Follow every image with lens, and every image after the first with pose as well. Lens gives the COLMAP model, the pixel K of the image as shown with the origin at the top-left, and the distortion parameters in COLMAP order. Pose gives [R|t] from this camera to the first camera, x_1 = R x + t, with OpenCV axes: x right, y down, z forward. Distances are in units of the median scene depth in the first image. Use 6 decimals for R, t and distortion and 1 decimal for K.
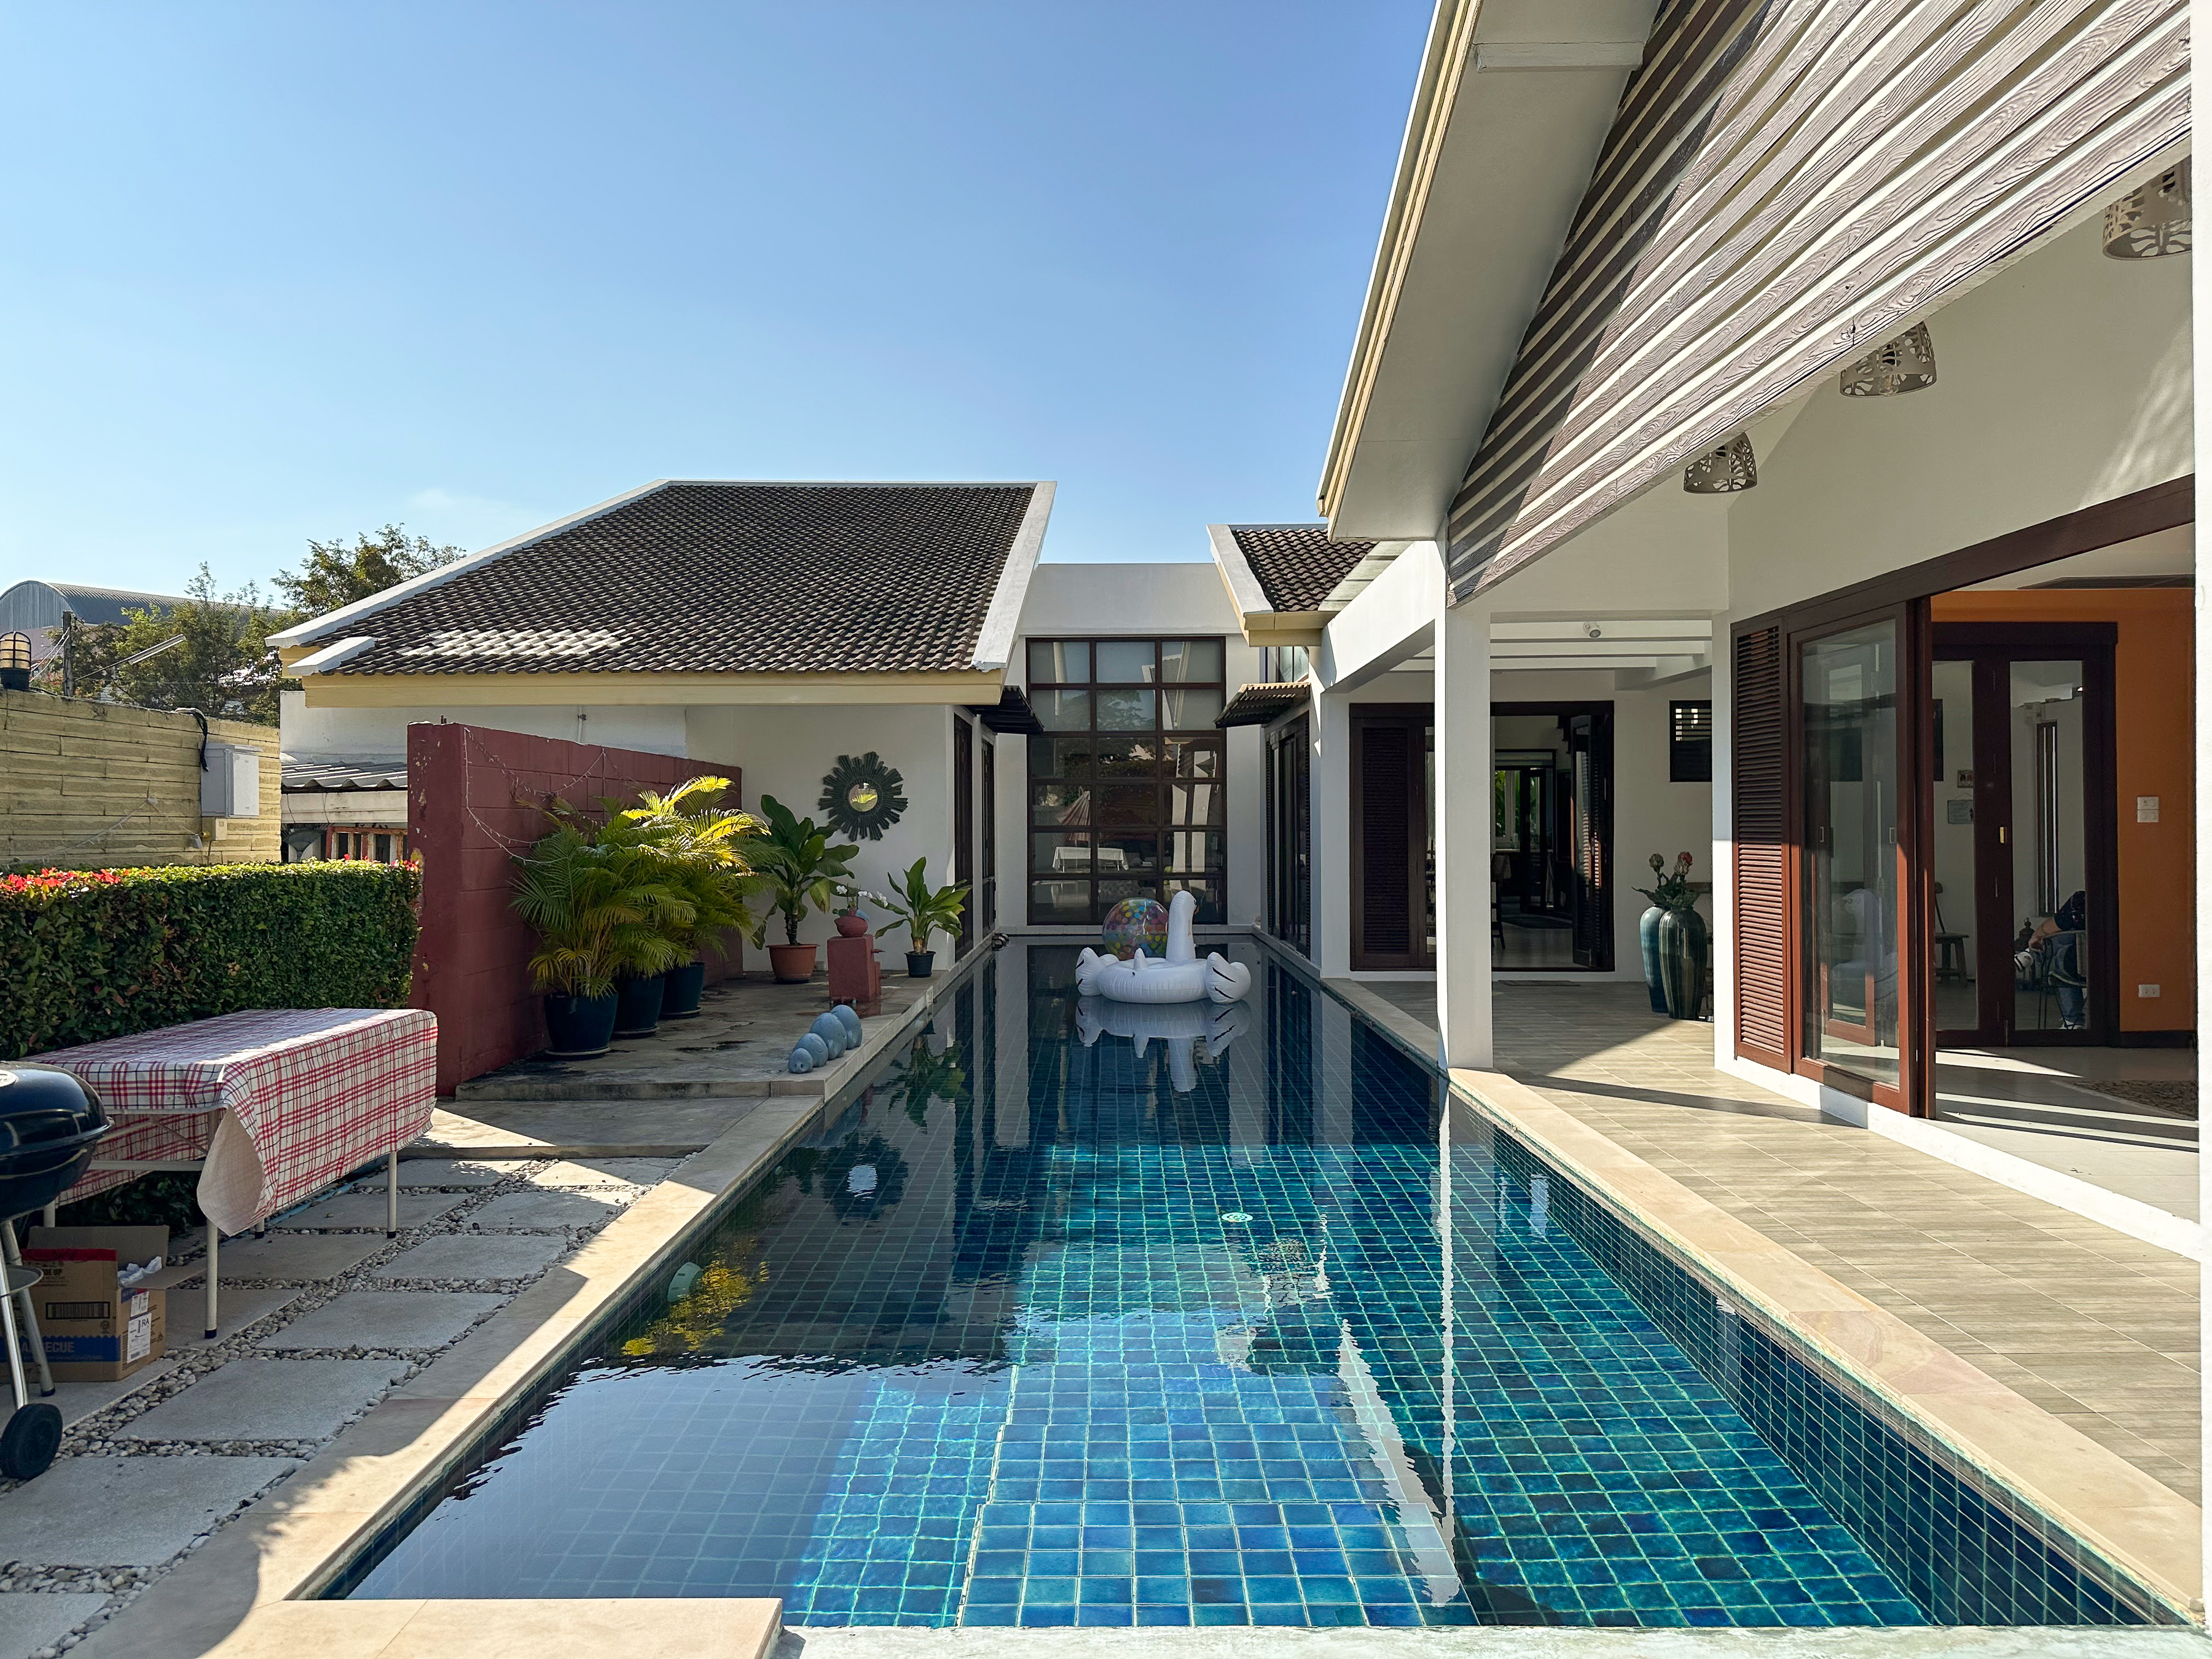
lens RADIAL K [[1563.5, 0, 1094.7], [0, 1563.5, 822.9], [0, 0, 1]] dist [0.026742, -0.024599]
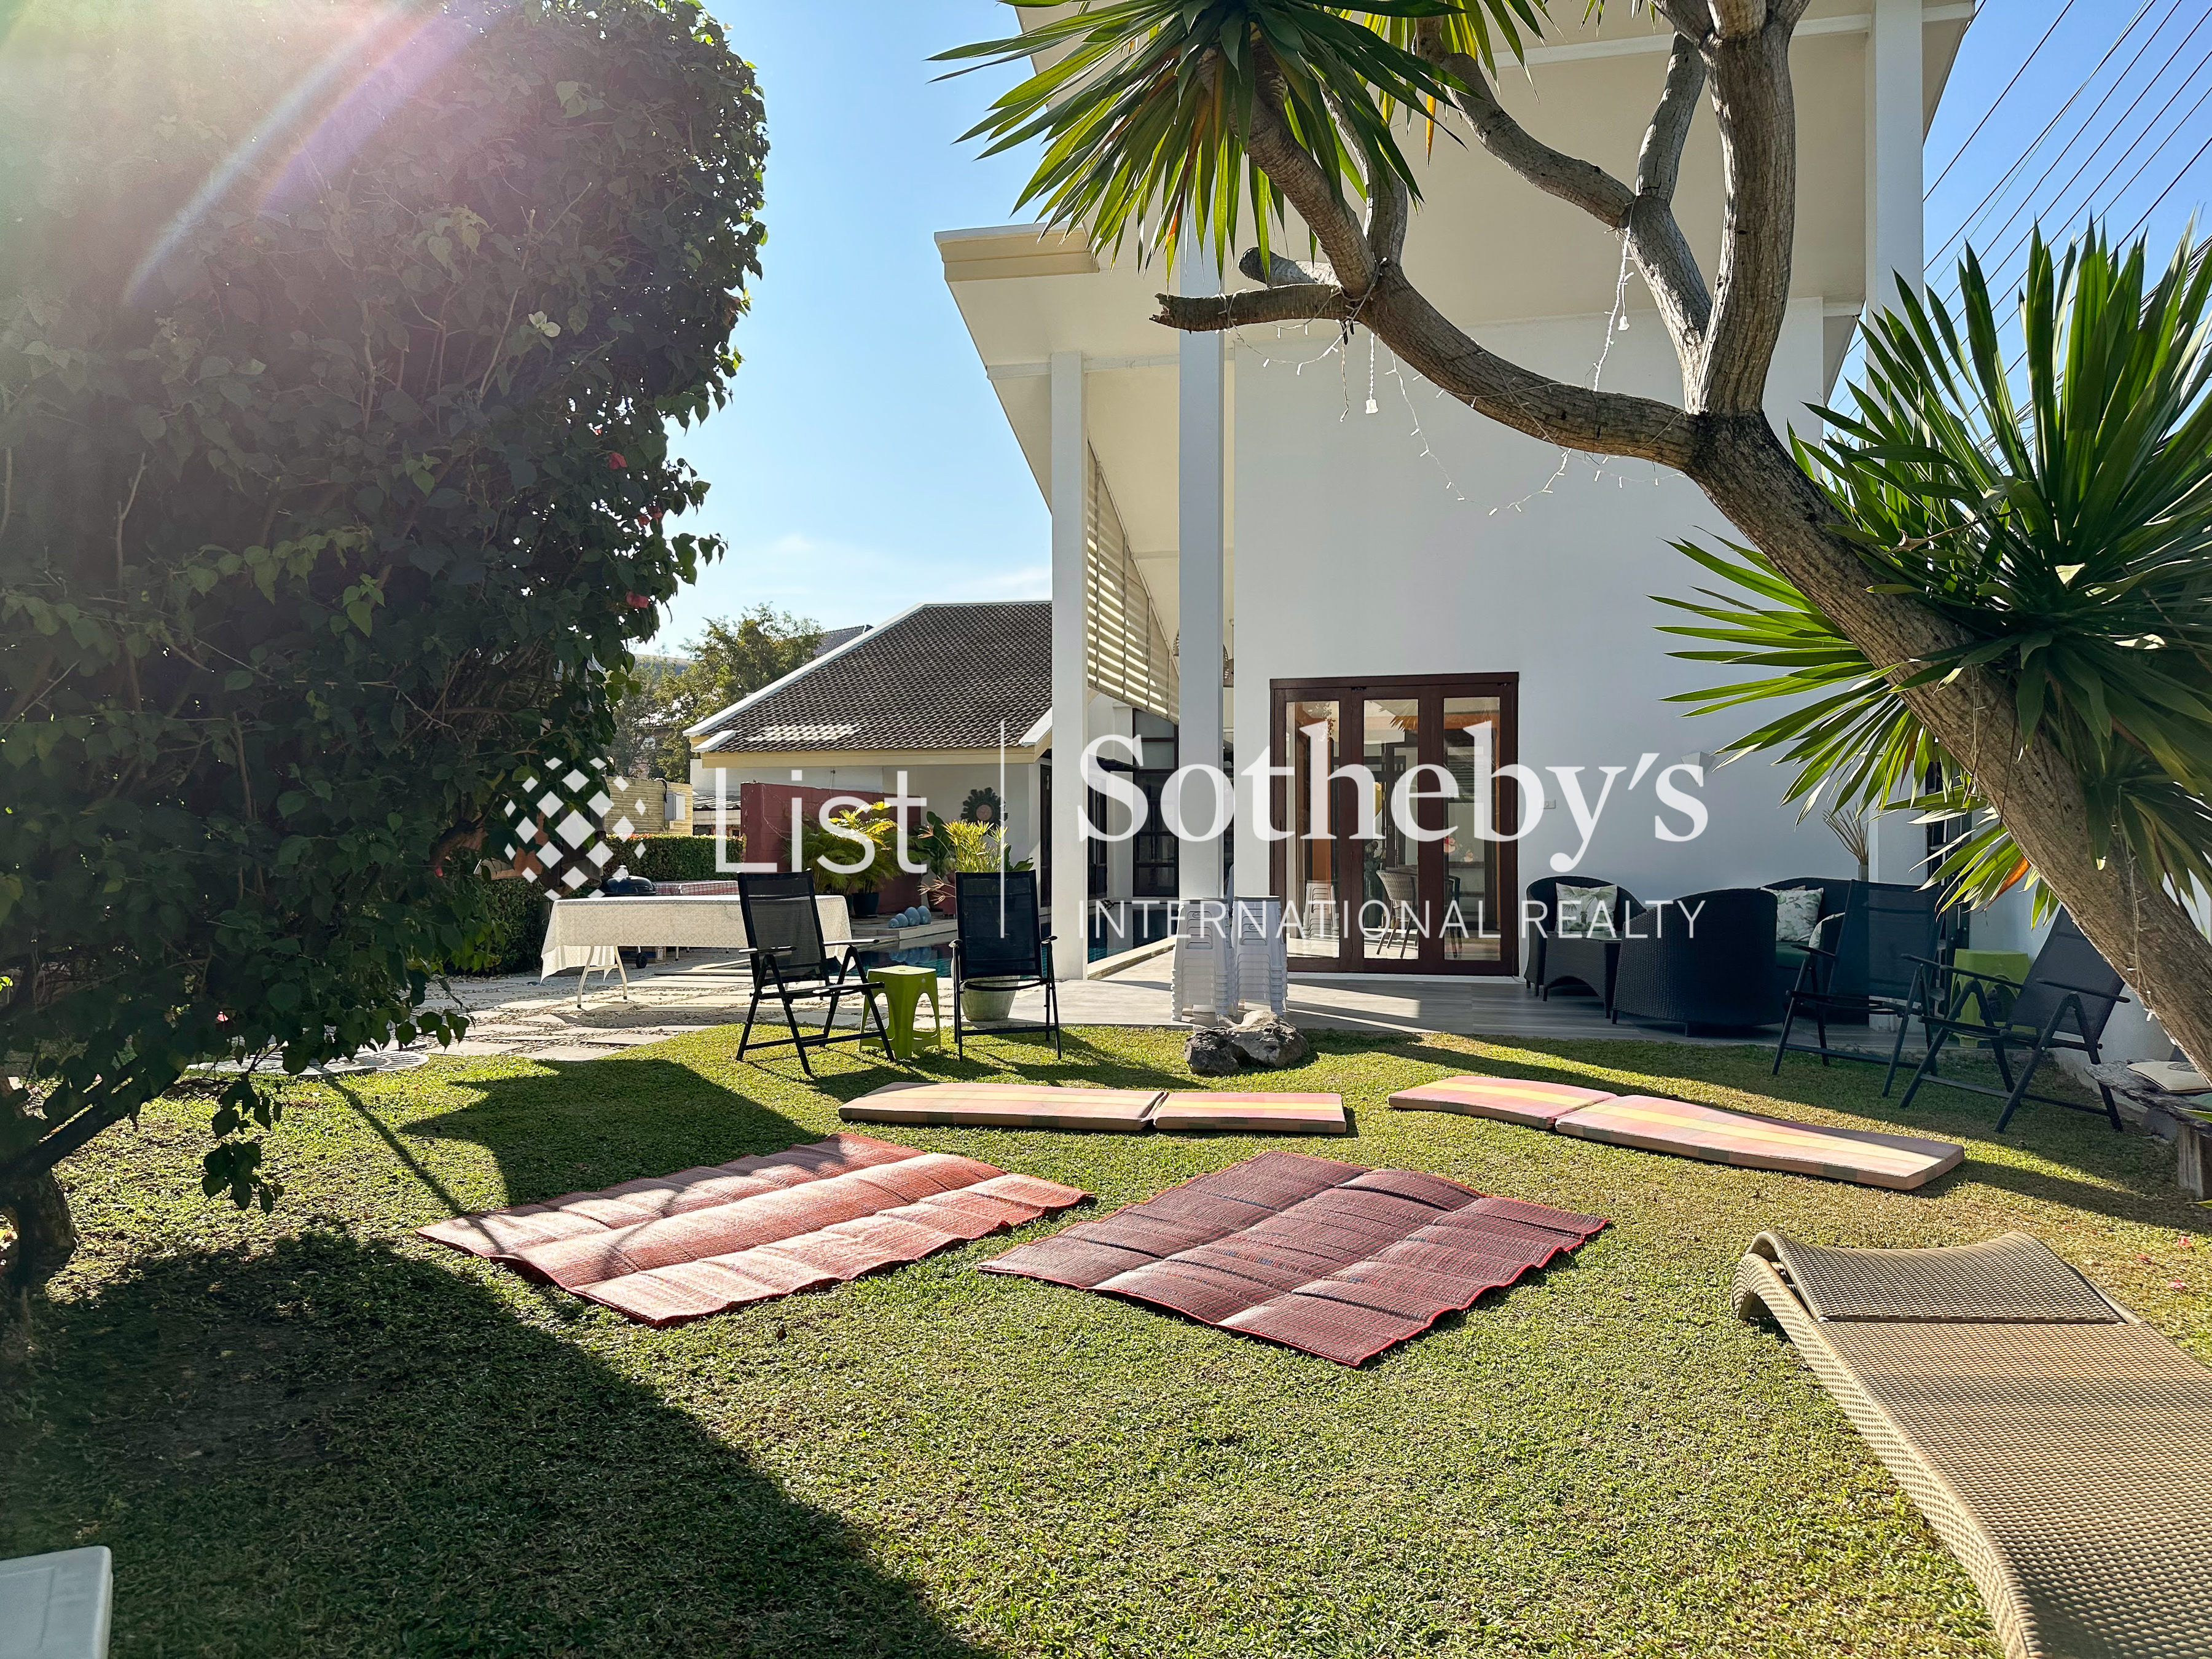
lens RADIAL K [[1563.5, 0, 1111.1], [0, 1563.5, 834.7], [0, 0, 1]] dist [0.026742, -0.024599]
pose [[0.978052, 0.000572, -0.208361, 0.395313], [-0.001290, 0.999994, -0.003309, 0.016022], [0.208358, 0.003505, 0.978046, -0.788660]]
